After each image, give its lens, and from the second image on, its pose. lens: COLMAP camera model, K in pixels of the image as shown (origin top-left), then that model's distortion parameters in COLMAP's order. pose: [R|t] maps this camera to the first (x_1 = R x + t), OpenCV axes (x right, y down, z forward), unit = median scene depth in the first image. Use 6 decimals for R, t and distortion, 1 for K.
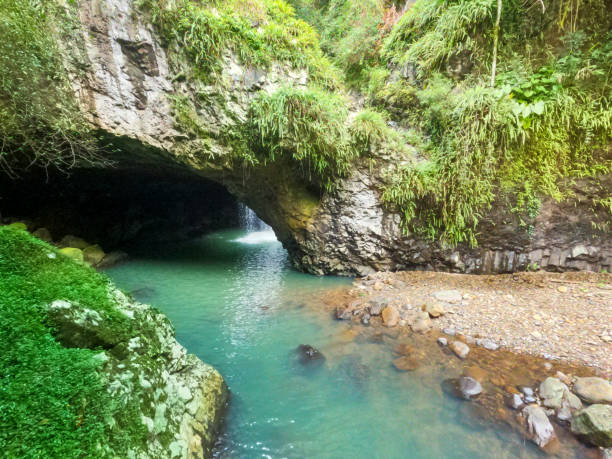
lens RADIAL K [[331.6, 0, 319.3], [0, 331.6, 232.8], [0, 0, 1]] dist [0.003259, 0.000984]
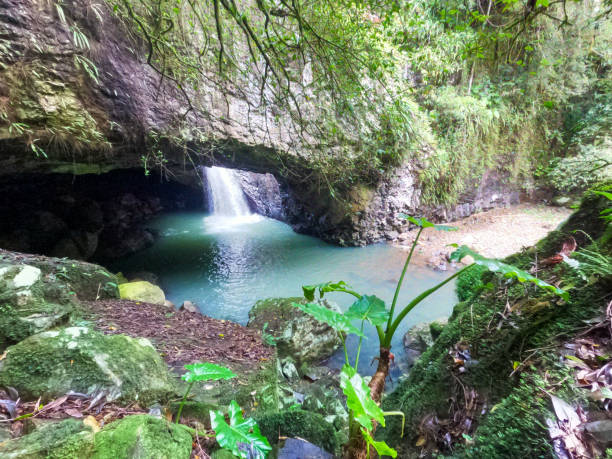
lens RADIAL K [[331.6, 0, 319.3], [0, 331.6, 232.8], [0, 0, 1]] dist [0.003259, 0.000984]
pose [[0.803897, -0.203298, 0.558945, -0.963087], [0.118991, 0.975743, 0.183757, -0.194928], [-0.582744, -0.081212, 0.808587, 0.142041]]
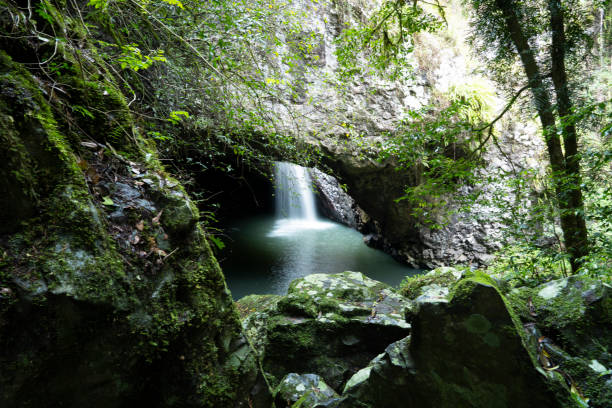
lens RADIAL K [[460.4, 0, 306.0], [0, 460.4, 204.0], [0, 0, 1]] dist [-0.040928, 0.002107]
pose [[0.973969, -0.072916, 0.214633, -0.740874], [0.069003, 0.997286, 0.025677, -0.129498], [-0.215922, -0.010198, 0.976357, -0.171032]]
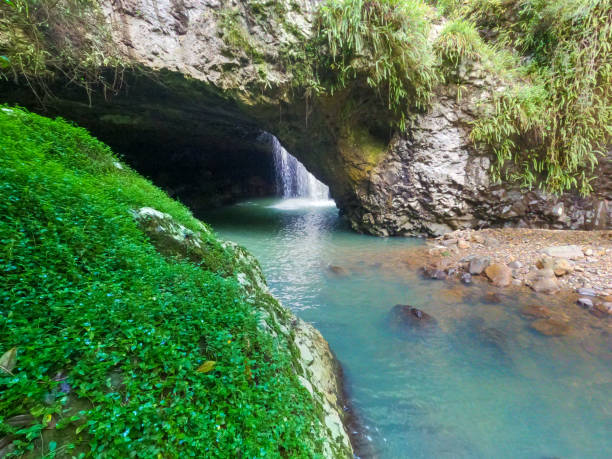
lens RADIAL K [[343.1, 0, 306.5], [0, 343.1, 238.7], [0, 0, 1]] dist [0.001112, 0.000809]
pose [[0.996281, -0.012626, -0.085235, -0.146574], [0.018825, 0.997204, 0.072319, 0.080127], [0.084084, -0.073654, 0.993733, 0.121315]]
